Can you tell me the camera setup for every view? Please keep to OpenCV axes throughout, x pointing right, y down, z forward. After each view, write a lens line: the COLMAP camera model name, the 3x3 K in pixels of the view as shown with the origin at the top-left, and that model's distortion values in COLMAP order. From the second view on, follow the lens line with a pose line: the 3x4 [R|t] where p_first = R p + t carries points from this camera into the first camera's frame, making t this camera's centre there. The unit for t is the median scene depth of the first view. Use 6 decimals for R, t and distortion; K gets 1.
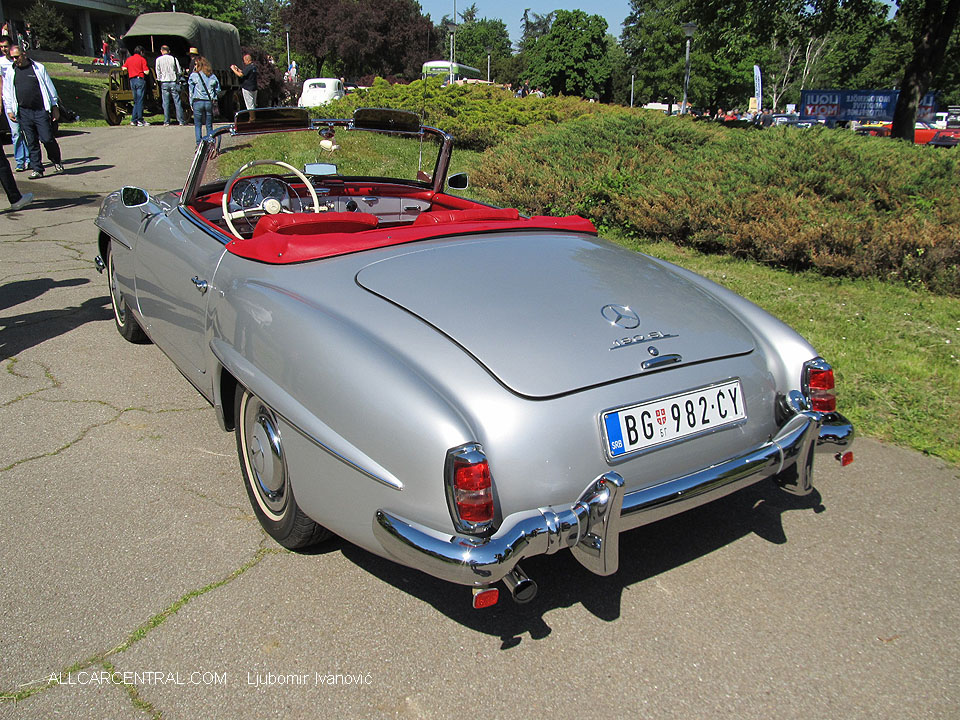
lens RADIAL K [[795.4, 0, 480.0], [0, 795.4, 360.0], [0, 0, 1]] dist [-0.037393, 0.000735]
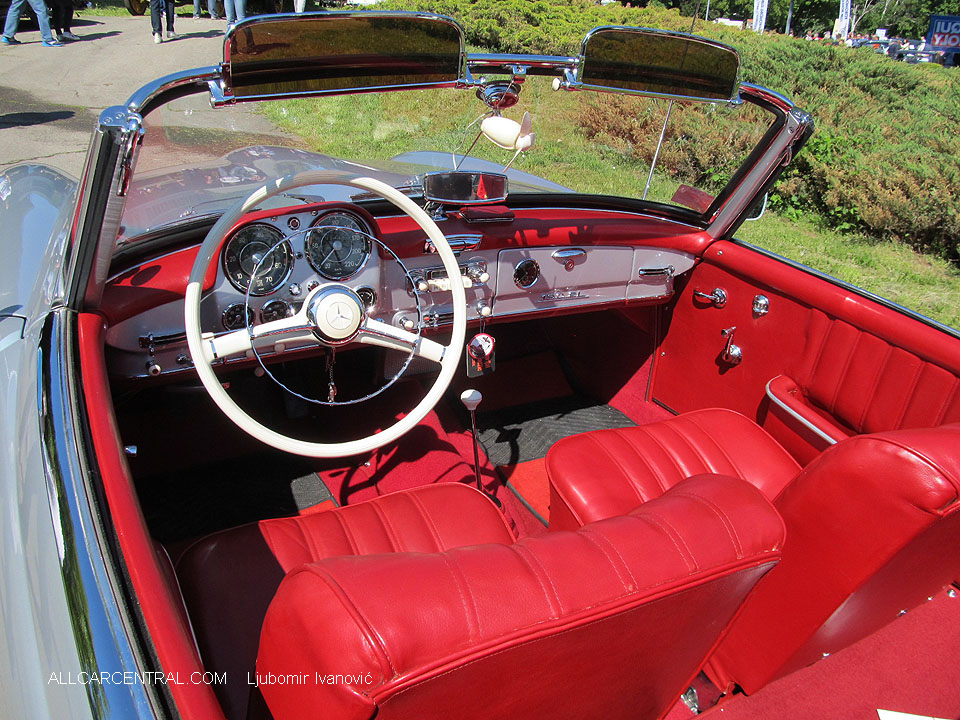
lens RADIAL K [[795.4, 0, 480.0], [0, 795.4, 360.0], [0, 0, 1]] dist [-0.037393, 0.000735]
pose [[0.997159, 0.066713, -0.034968, -0.161426], [-0.062607, 0.992213, 0.107671, -0.183921], [0.041879, -0.105176, 0.993571, 0.569701]]
